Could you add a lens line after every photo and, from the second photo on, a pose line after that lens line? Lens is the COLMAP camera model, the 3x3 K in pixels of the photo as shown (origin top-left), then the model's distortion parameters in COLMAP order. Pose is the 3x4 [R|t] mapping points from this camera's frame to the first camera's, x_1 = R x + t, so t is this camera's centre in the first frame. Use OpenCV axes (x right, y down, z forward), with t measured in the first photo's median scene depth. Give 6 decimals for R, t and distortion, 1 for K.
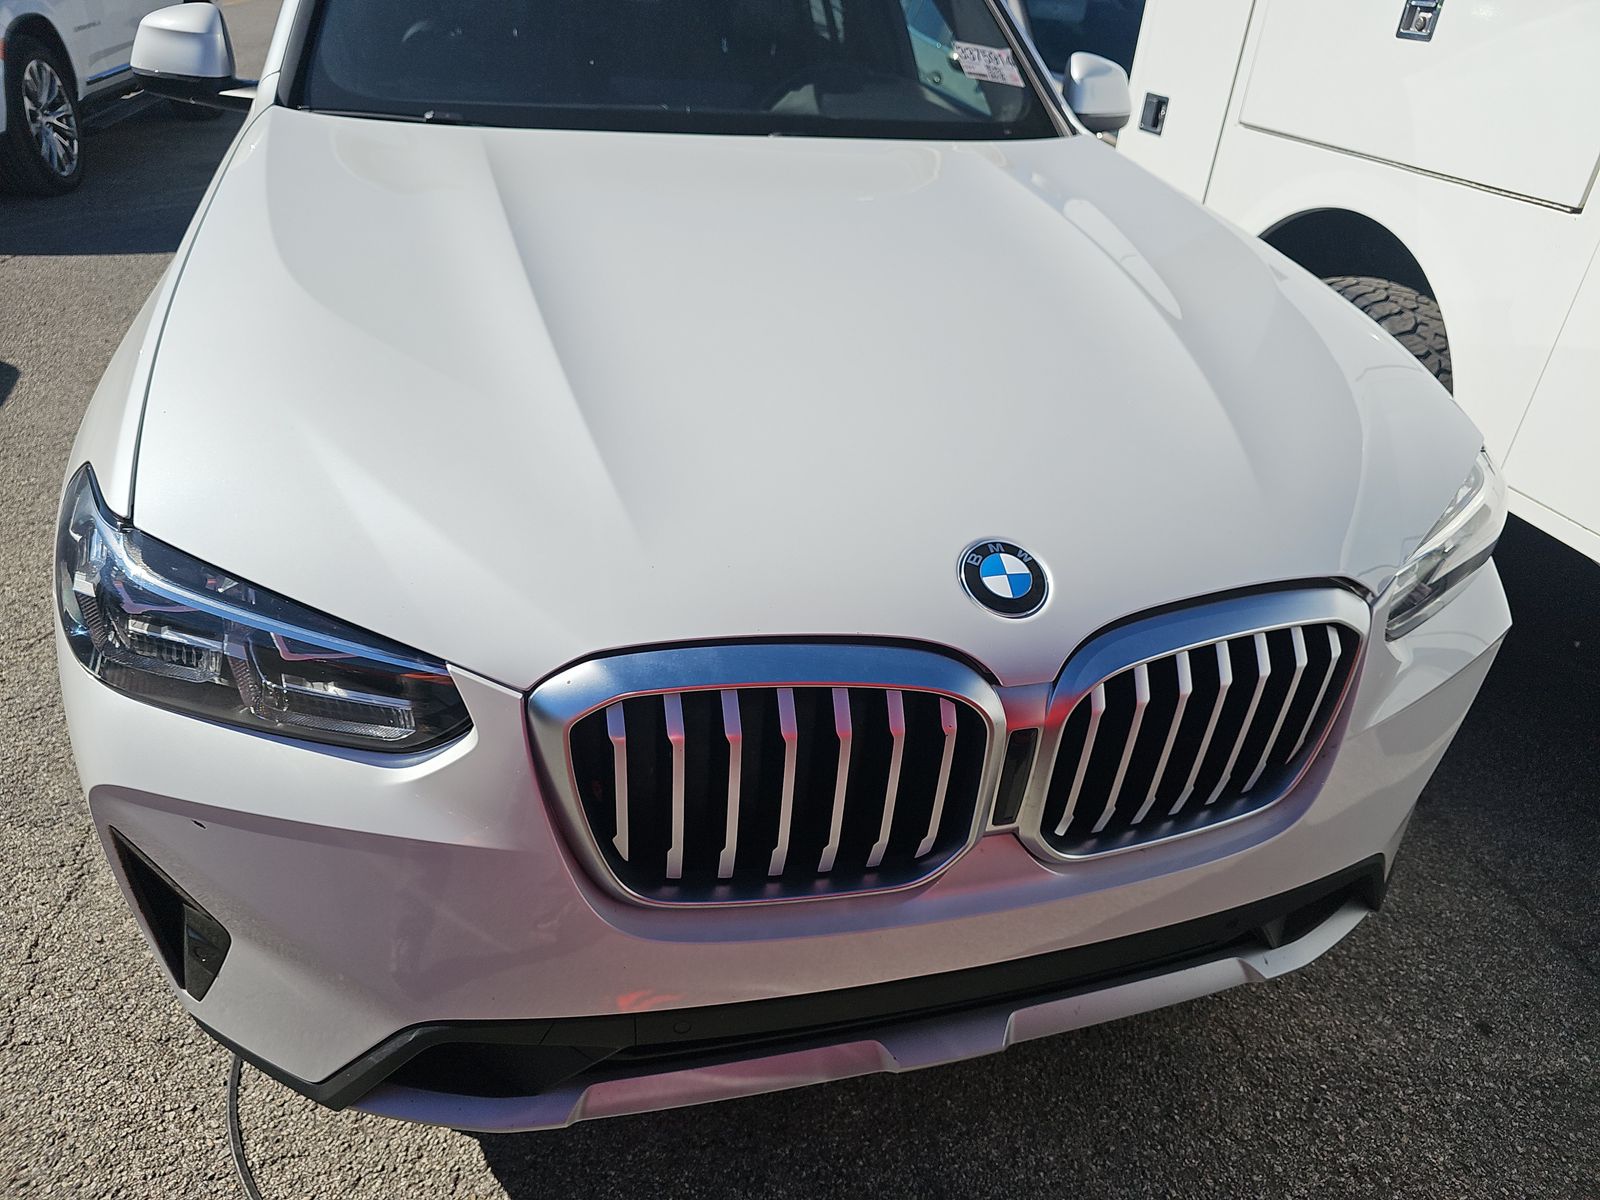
lens RADIAL K [[1089.0, 0, 803.5], [0, 1089.0, 594.2], [0, 0, 1]] dist [-0.003536, -0.001526]
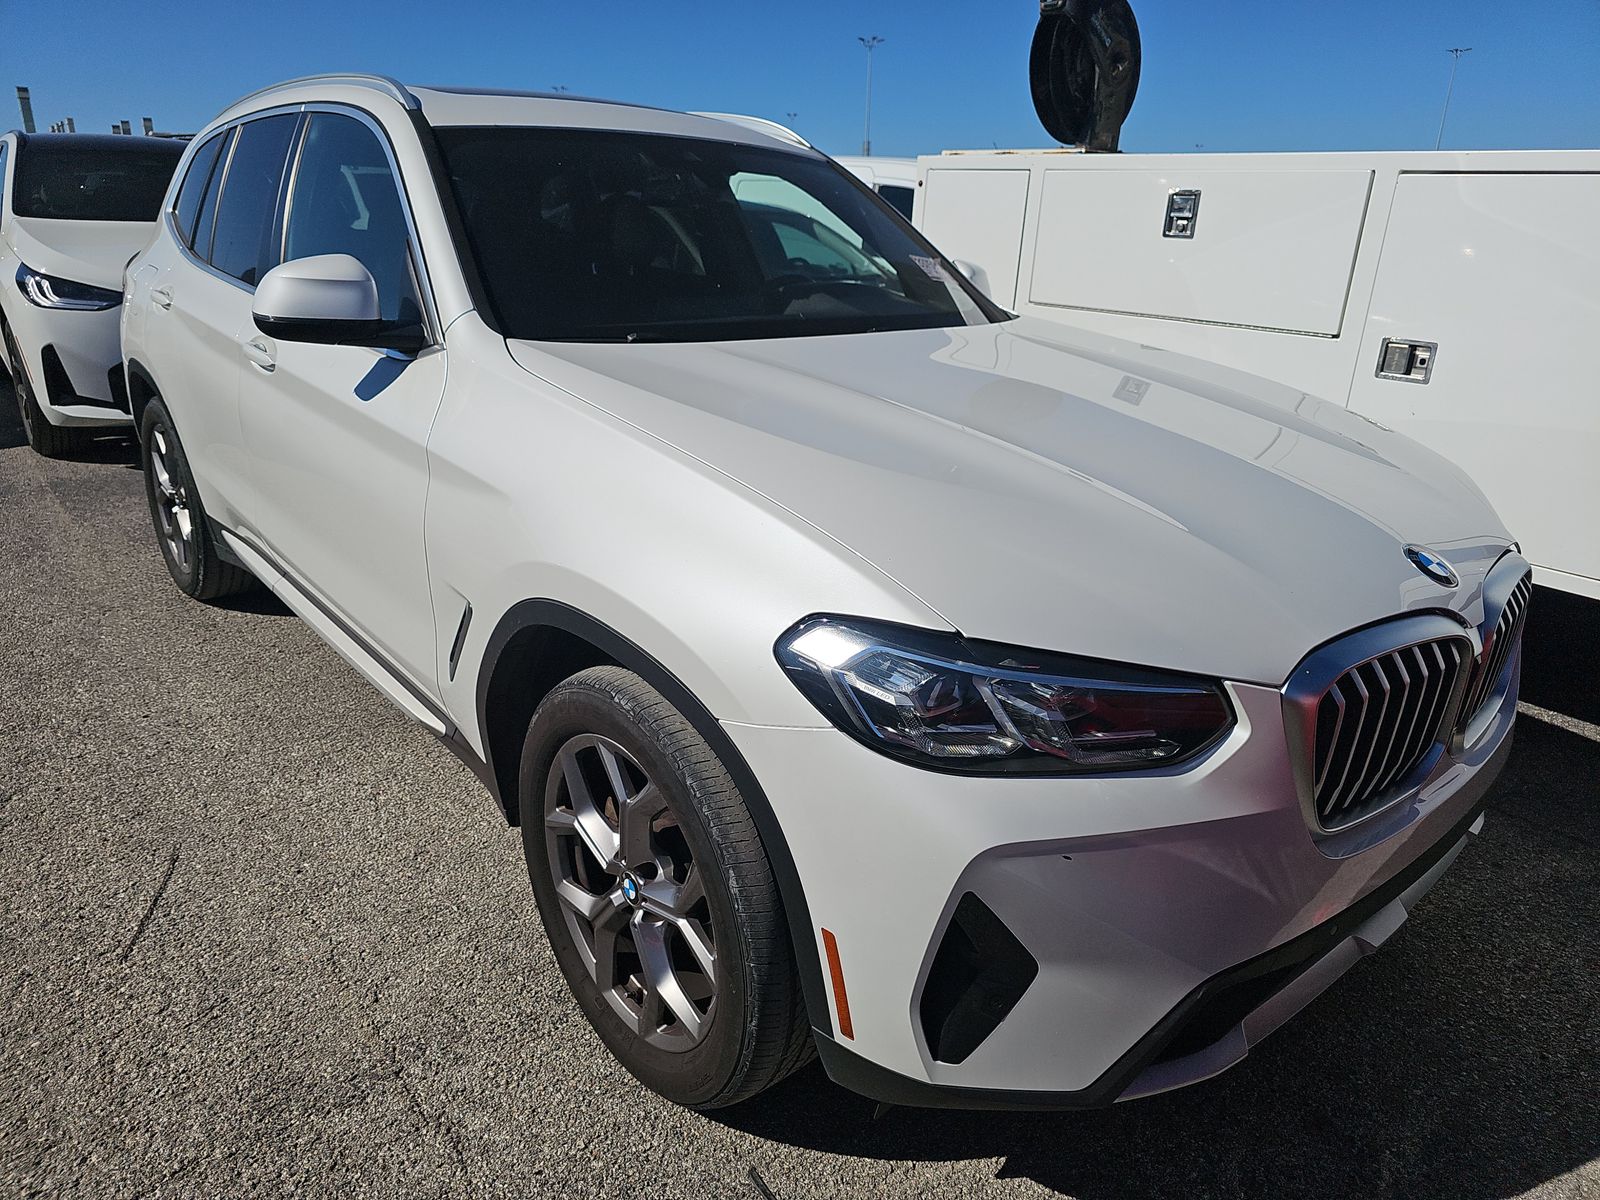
lens RADIAL K [[1070.7, 0, 821.7], [0, 1070.7, 568.1], [0, 0, 1]] dist [0.061421, -0.057752]
pose [[0.897975, -0.164096, 0.408306, -0.669546], [0.233400, 0.964209, -0.125801, -0.012039], [-0.373049, 0.208265, 0.904135, -0.058478]]
